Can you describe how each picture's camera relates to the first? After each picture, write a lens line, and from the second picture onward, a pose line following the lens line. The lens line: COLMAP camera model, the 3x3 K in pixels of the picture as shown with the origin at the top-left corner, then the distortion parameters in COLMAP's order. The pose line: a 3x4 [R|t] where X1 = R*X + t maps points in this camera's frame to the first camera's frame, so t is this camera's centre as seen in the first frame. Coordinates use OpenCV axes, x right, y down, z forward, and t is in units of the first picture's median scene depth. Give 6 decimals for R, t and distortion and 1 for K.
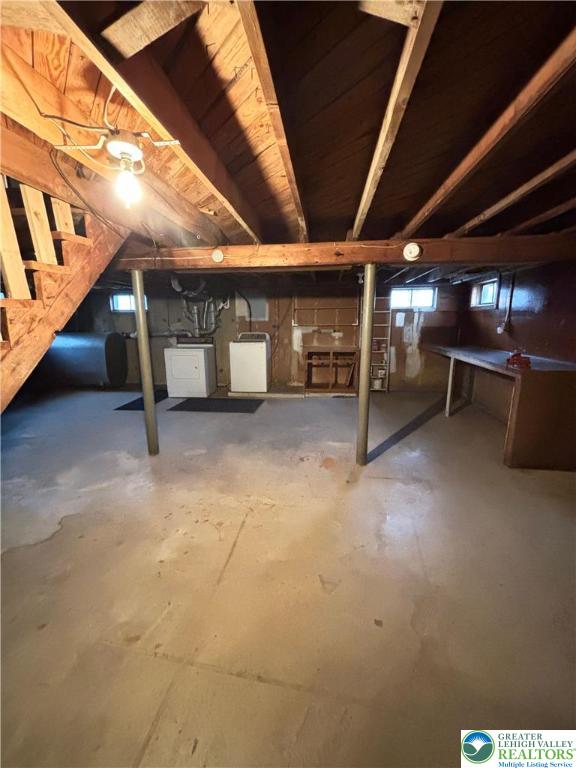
lens RADIAL K [[310.7, 0, 289.0], [0, 310.7, 383.2], [0, 0, 1]] dist [0.003044, 0.000510]
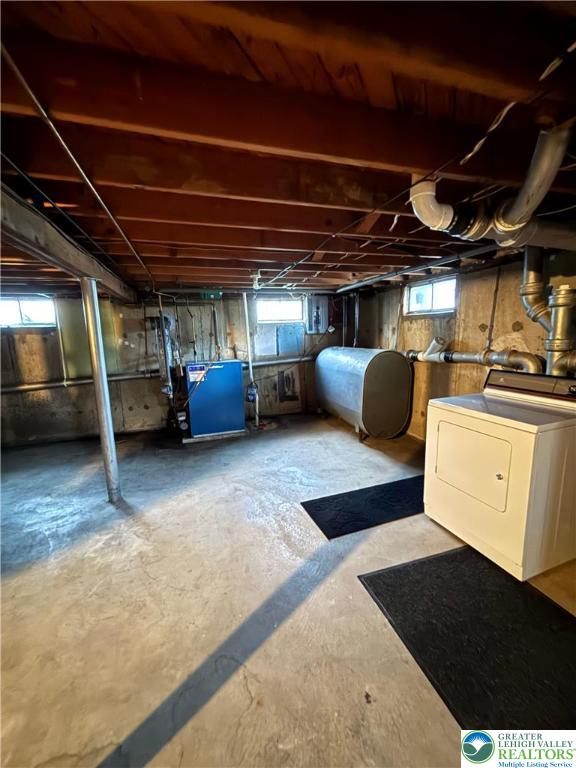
lens RADIAL K [[310.7, 0, 289.0], [0, 310.7, 383.2], [0, 0, 1]] dist [0.003044, 0.000510]
pose [[0.418318, 0.137124, -0.897891, -0.106153], [-0.153174, 0.985031, 0.079069, -0.121585], [0.895292, 0.104458, 0.433060, 0.591835]]
